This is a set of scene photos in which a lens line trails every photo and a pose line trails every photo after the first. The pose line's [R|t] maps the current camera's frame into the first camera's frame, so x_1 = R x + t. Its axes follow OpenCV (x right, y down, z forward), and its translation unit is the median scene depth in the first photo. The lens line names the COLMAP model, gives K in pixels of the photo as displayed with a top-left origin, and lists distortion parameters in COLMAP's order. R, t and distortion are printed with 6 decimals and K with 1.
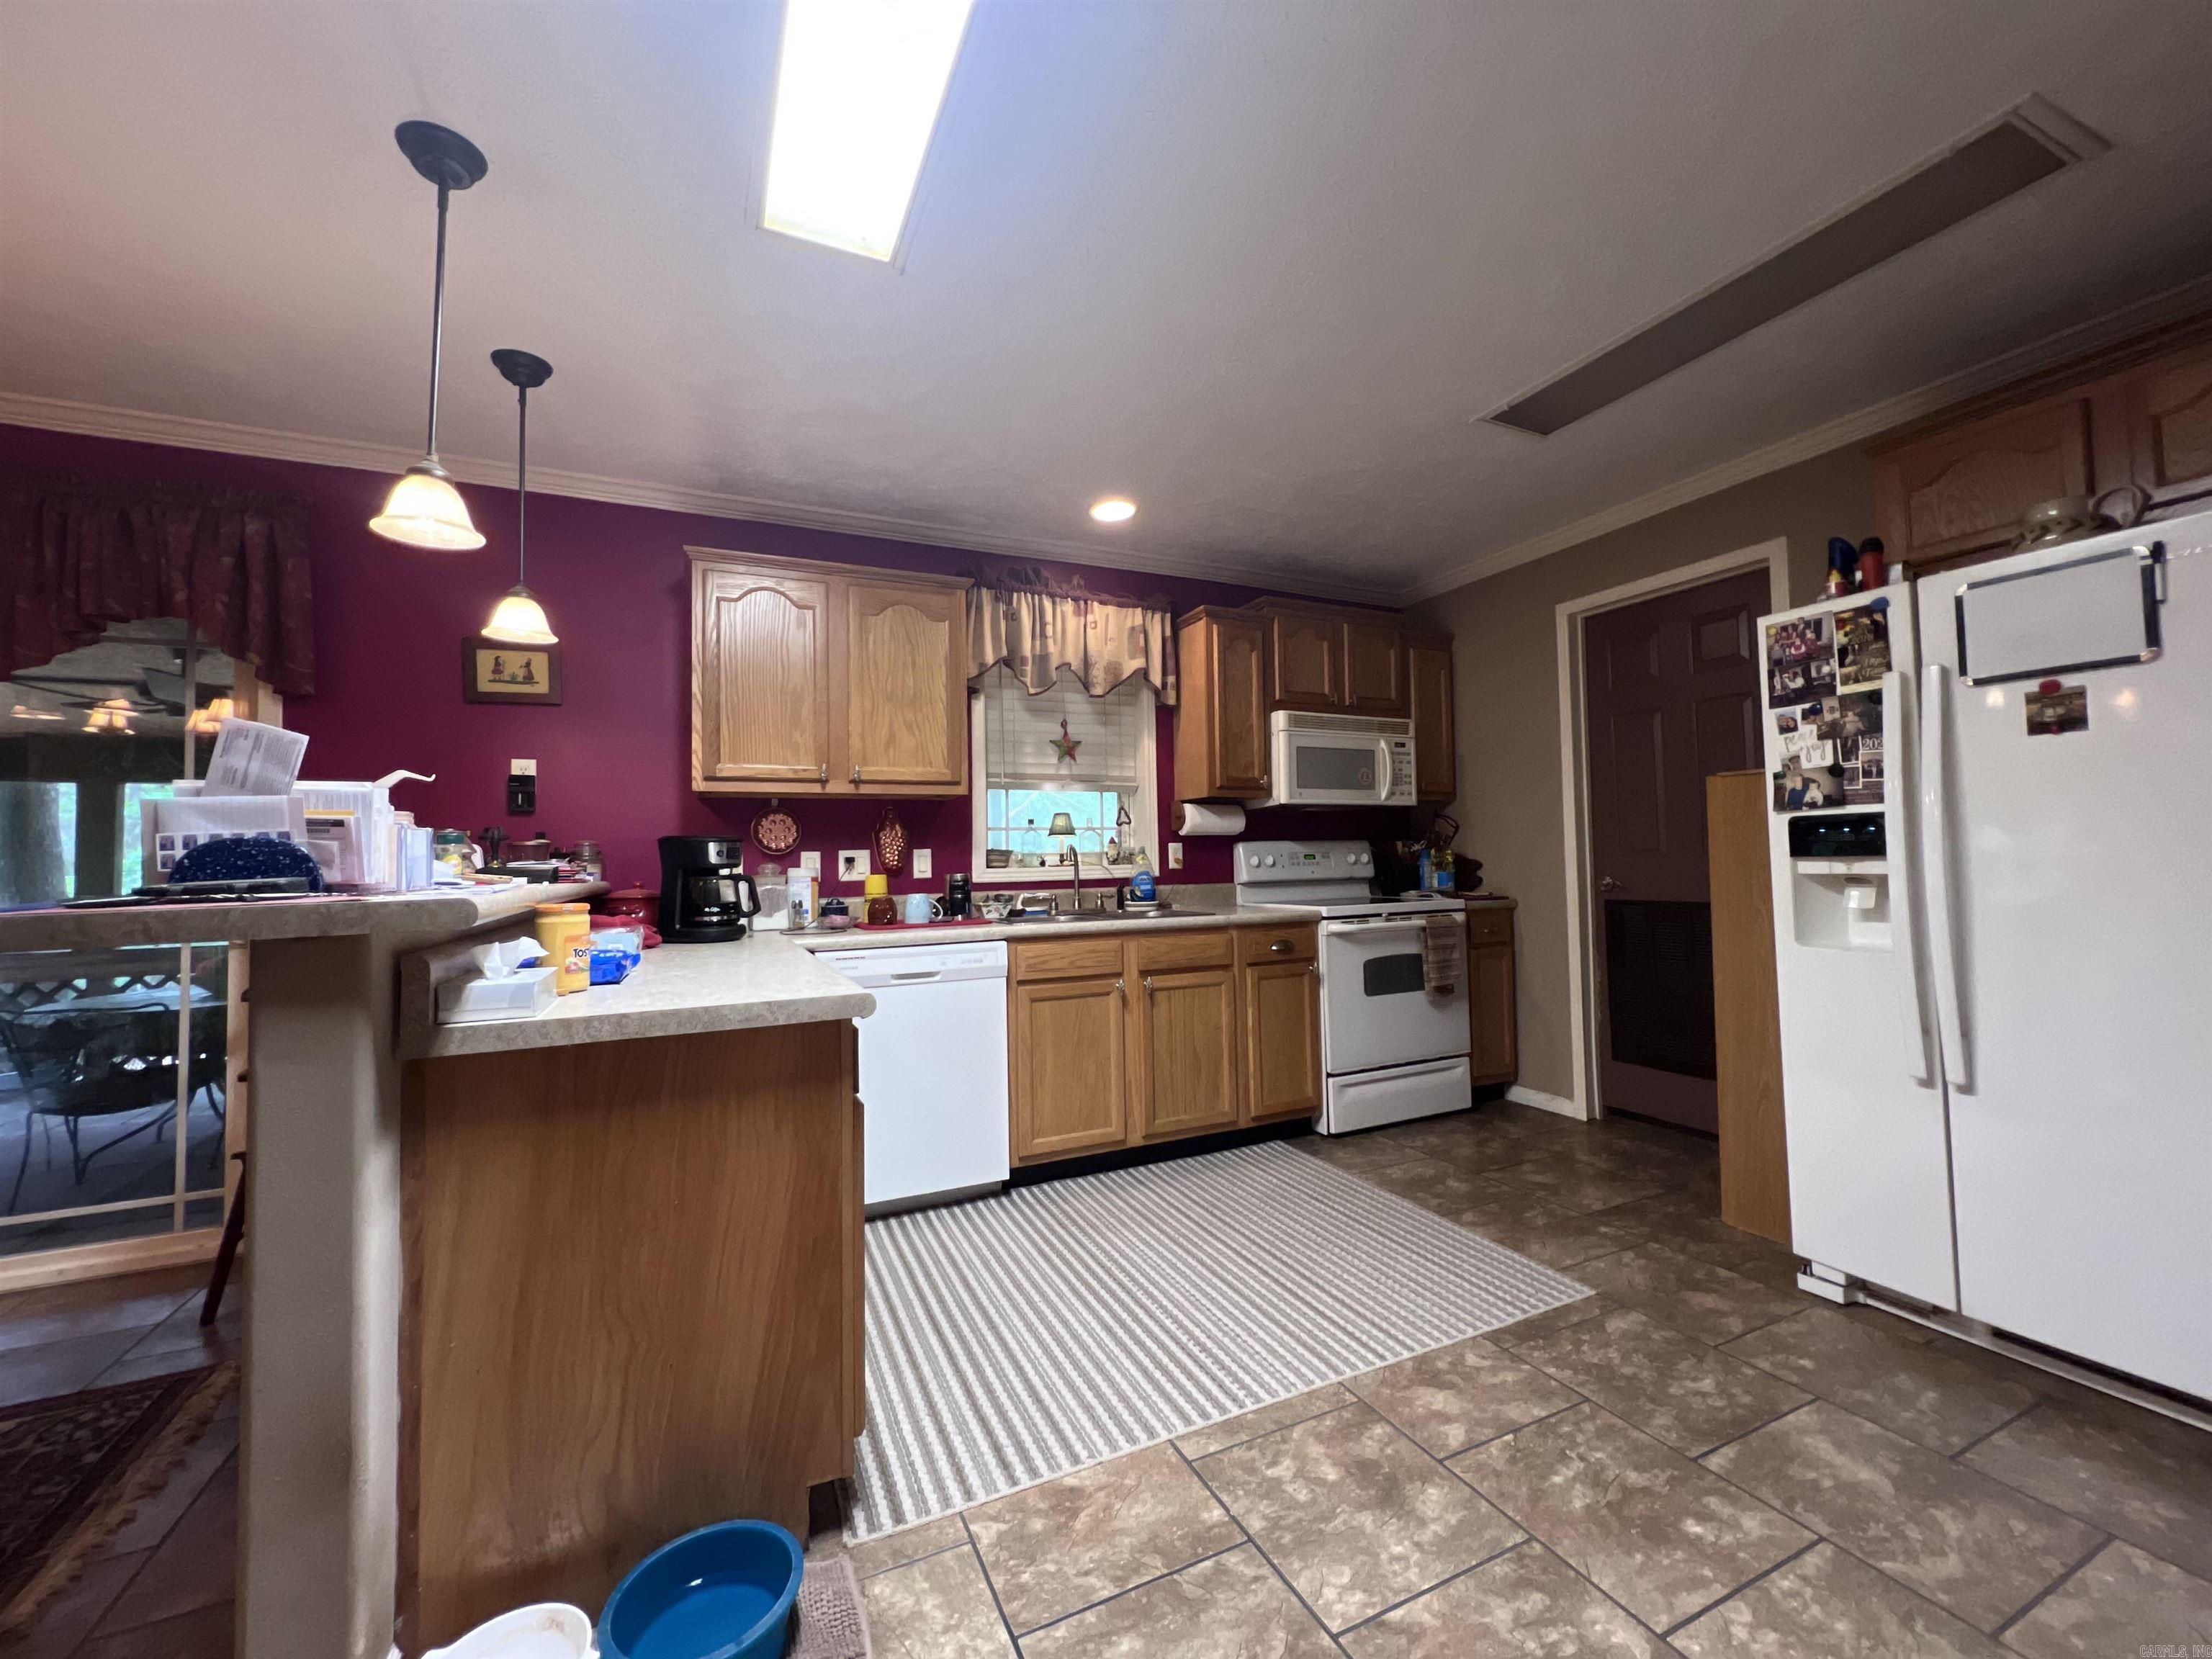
lens RADIAL K [[882.5, 0, 1104.7], [0, 882.5, 823.6], [0, 0, 1]] dist [-0.003870, 0.001290]
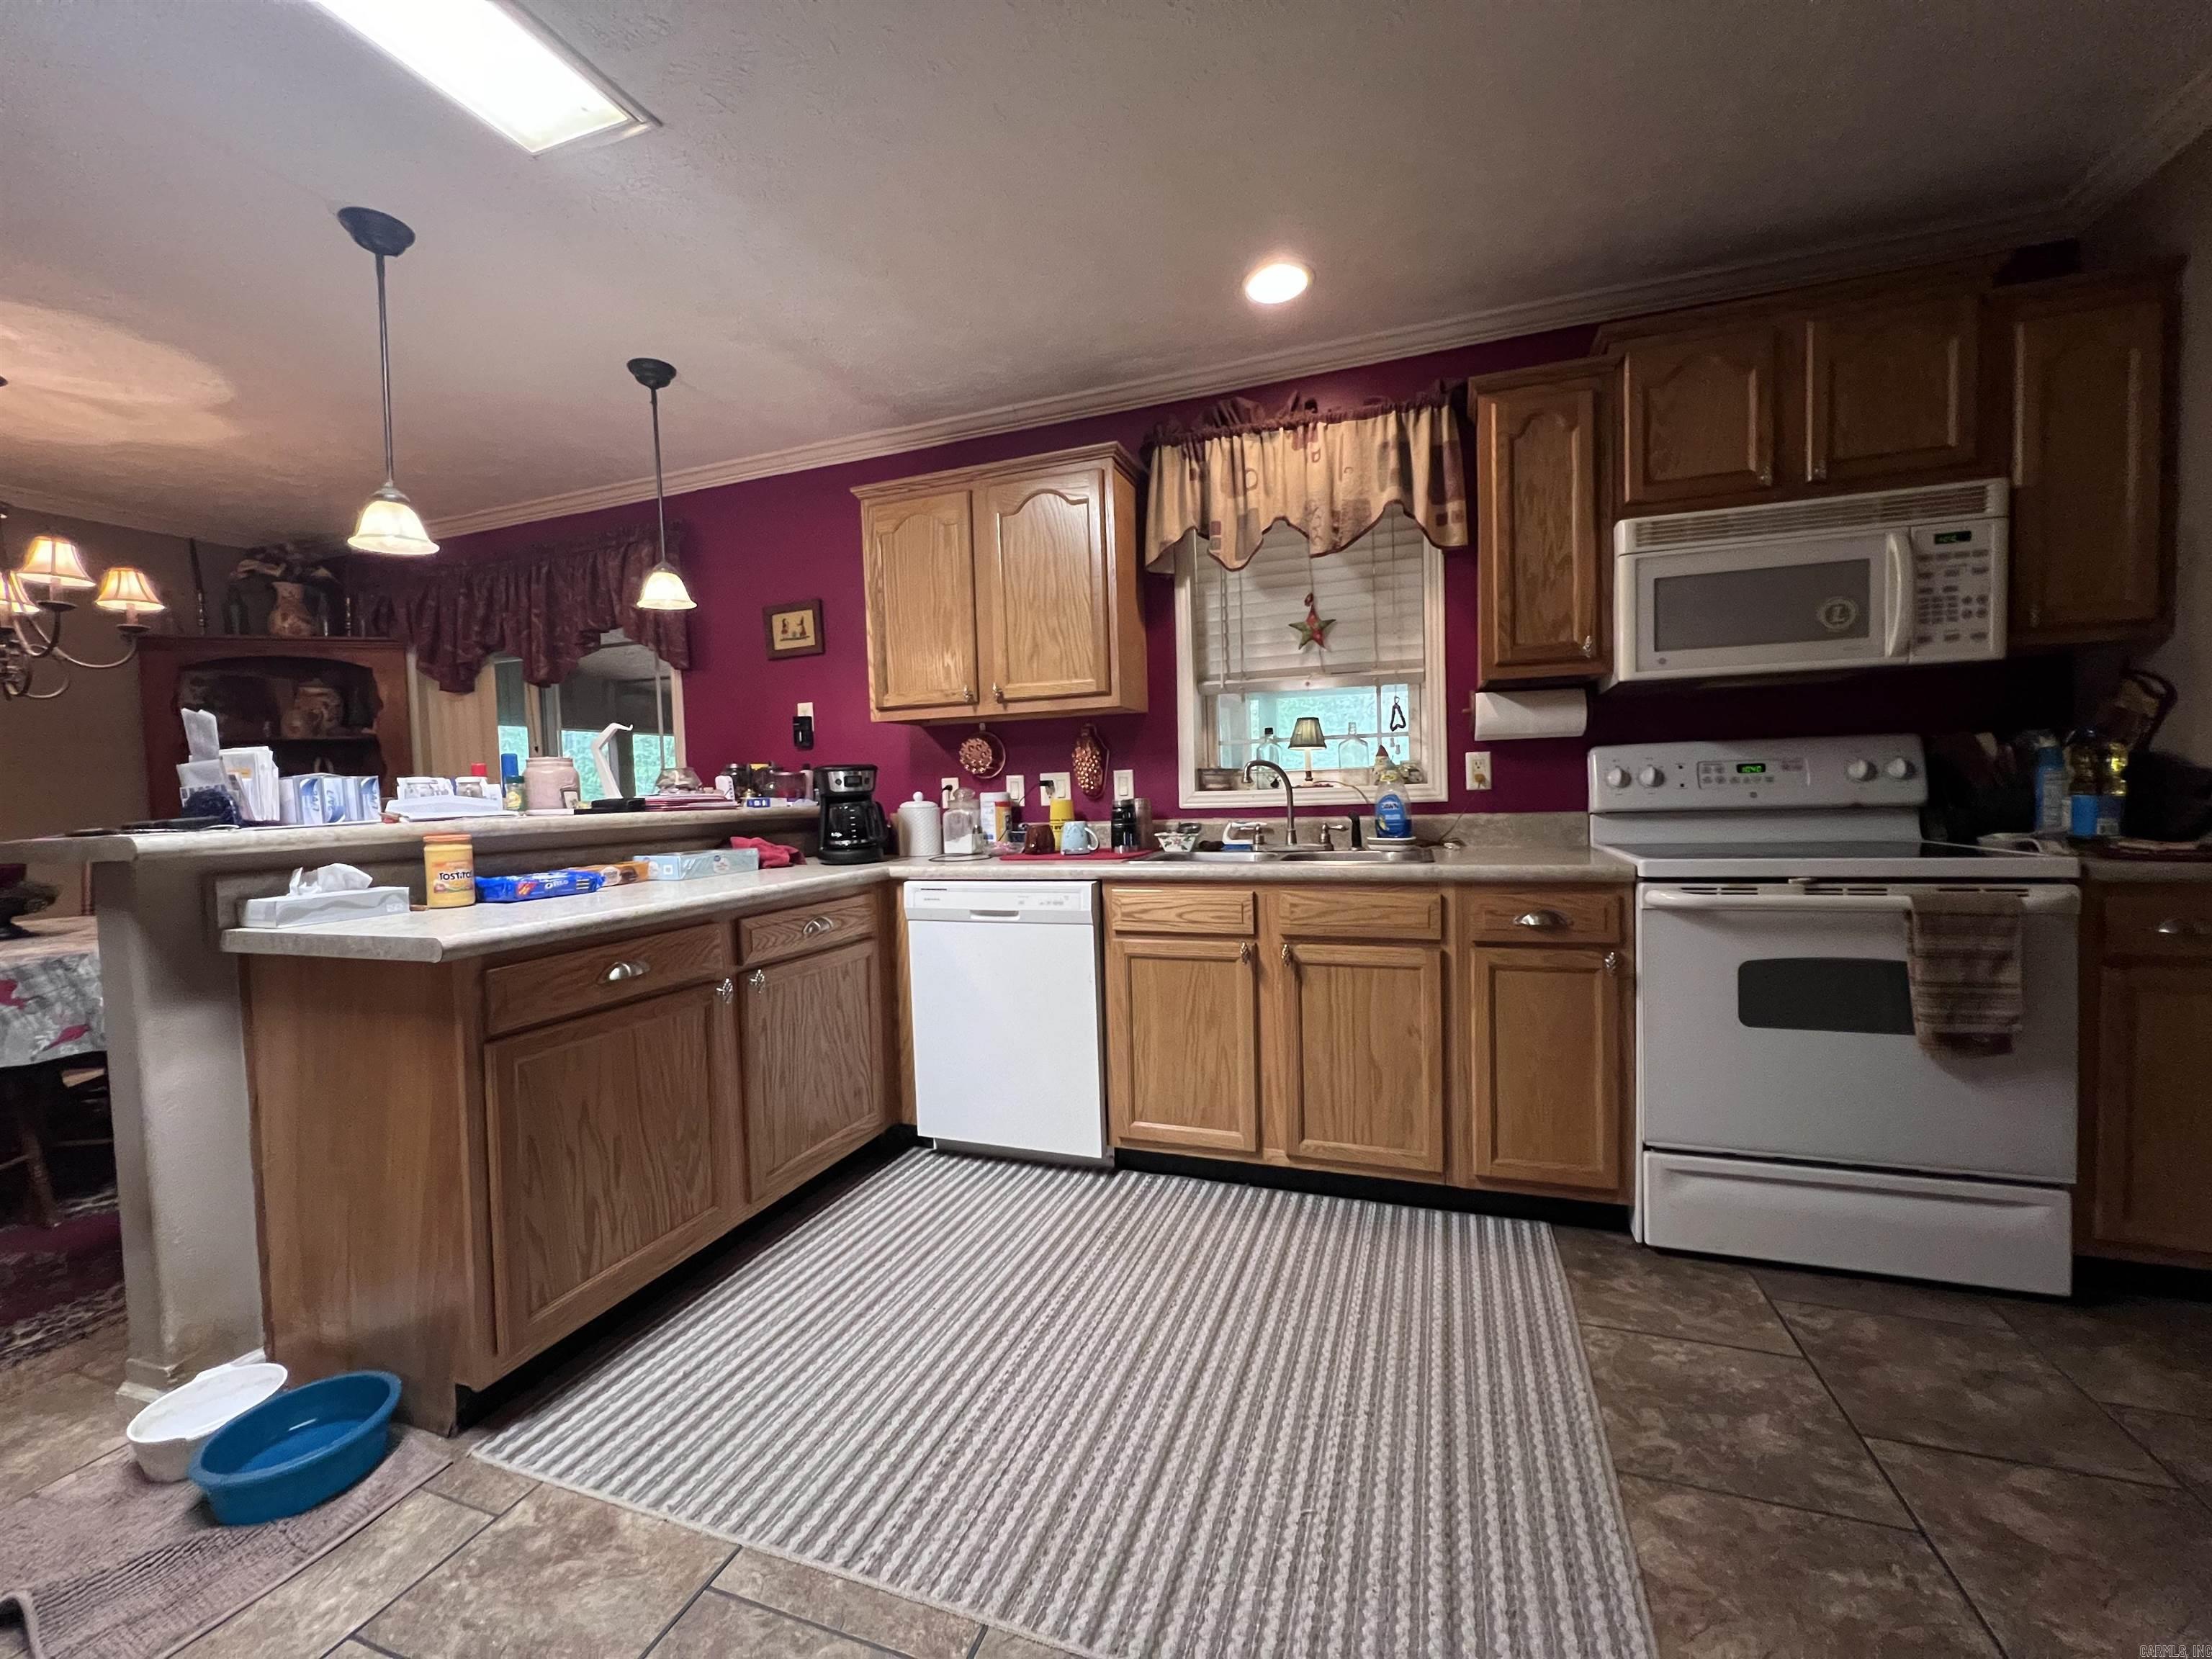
lens RADIAL K [[882.5, 0, 1106.2], [0, 882.5, 822.3], [0, 0, 1]] dist [-0.003870, 0.001290]
pose [[0.710873, 0.025880, -0.702844, 0.545110], [0.047076, 0.995331, 0.084264, 0.008137], [0.701744, -0.092988, 0.706335, 0.481811]]
